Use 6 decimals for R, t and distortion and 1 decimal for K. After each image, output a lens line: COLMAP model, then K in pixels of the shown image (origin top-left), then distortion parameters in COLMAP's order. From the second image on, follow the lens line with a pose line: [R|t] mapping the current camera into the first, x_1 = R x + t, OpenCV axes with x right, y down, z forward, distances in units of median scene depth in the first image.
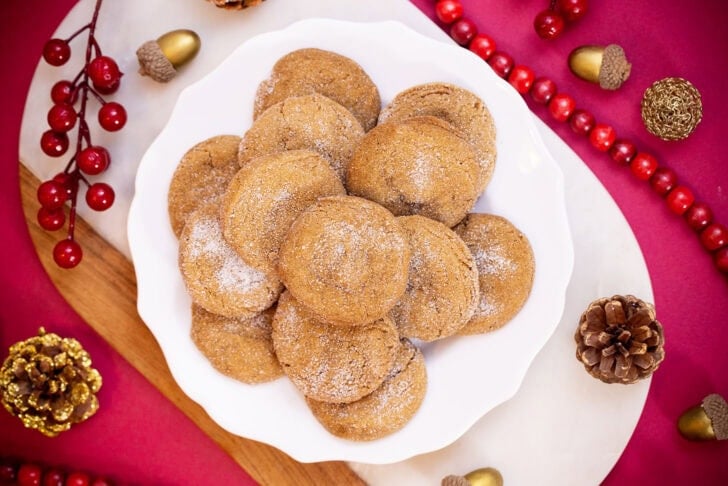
lens RADIAL K [[2395.2, 0, 364.0], [0, 2395.2, 243.0], [0, 0, 1]] dist [-0.087101, 0.653051]
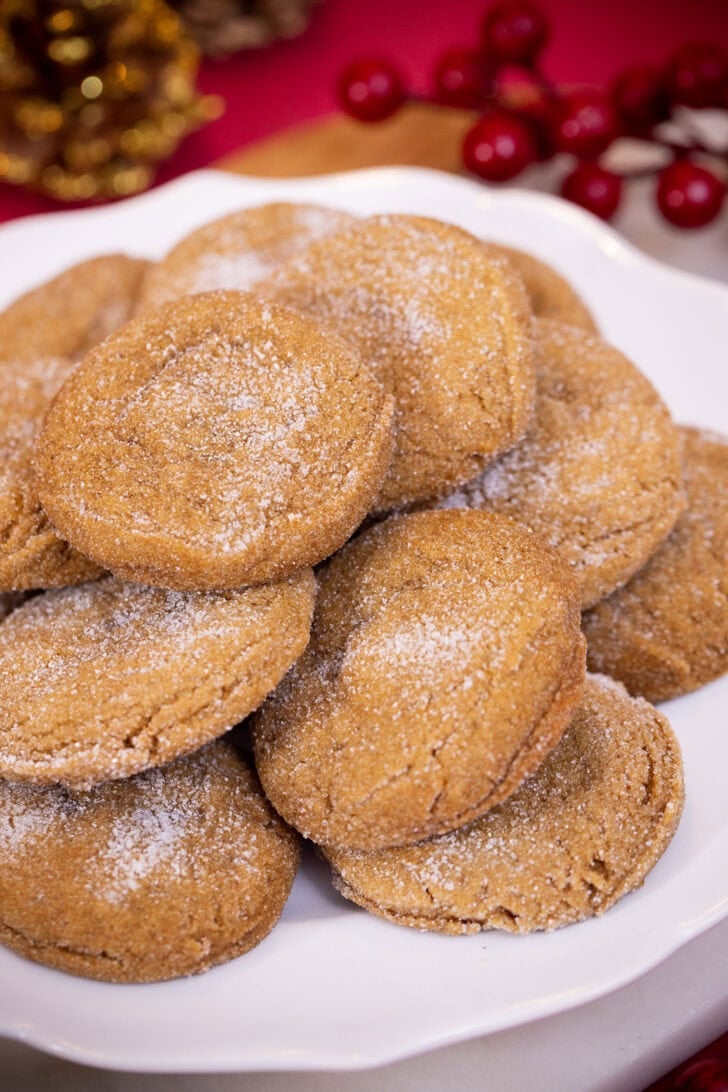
lens RADIAL K [[3592.8, 0, 364.0], [0, 3592.8, 546.0], [0, 0, 1]] dist [-0.087101, 0.653051]
pose [[-0.158202, 0.800943, -0.577462, 0.311410], [-0.986399, -0.101779, 0.129068, -0.085606], [0.044603, 0.590027, 0.806151, 0.559932]]
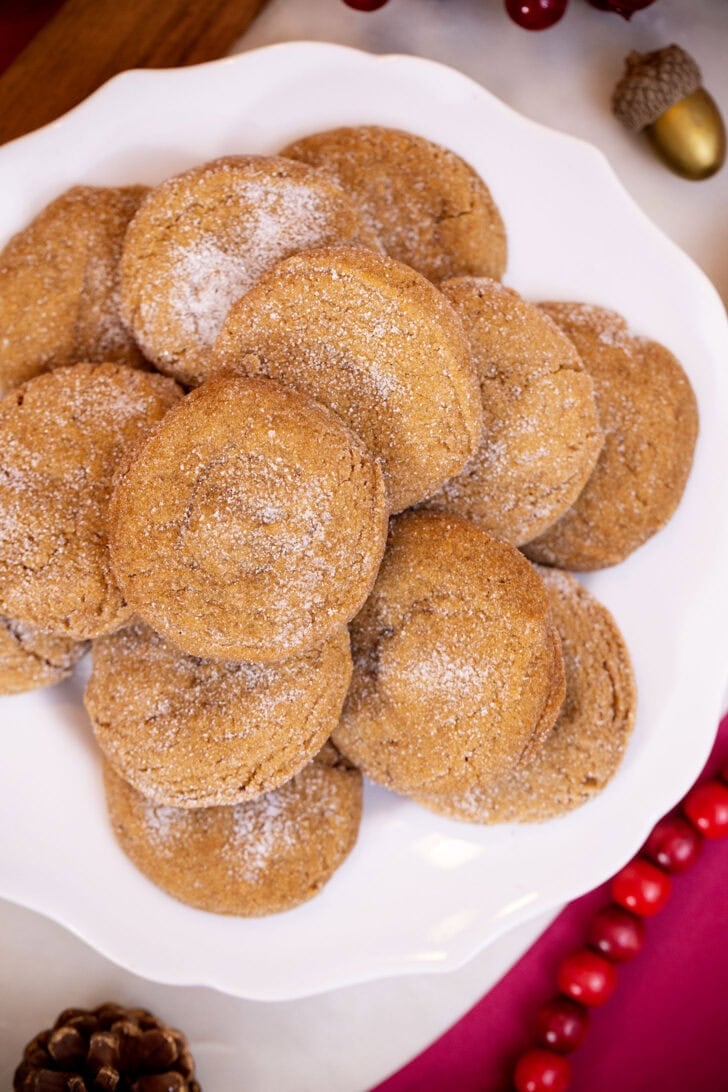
lens RADIAL K [[3592.8, 0, 364.0], [0, 3592.8, 546.0], [0, 0, 1]] dist [-0.087101, 0.653051]
pose [[0.040692, 0.997235, 0.062187, -0.044720], [-0.999129, 0.041186, -0.006681, -0.010110], [-0.009224, -0.061861, 0.998042, 0.299825]]
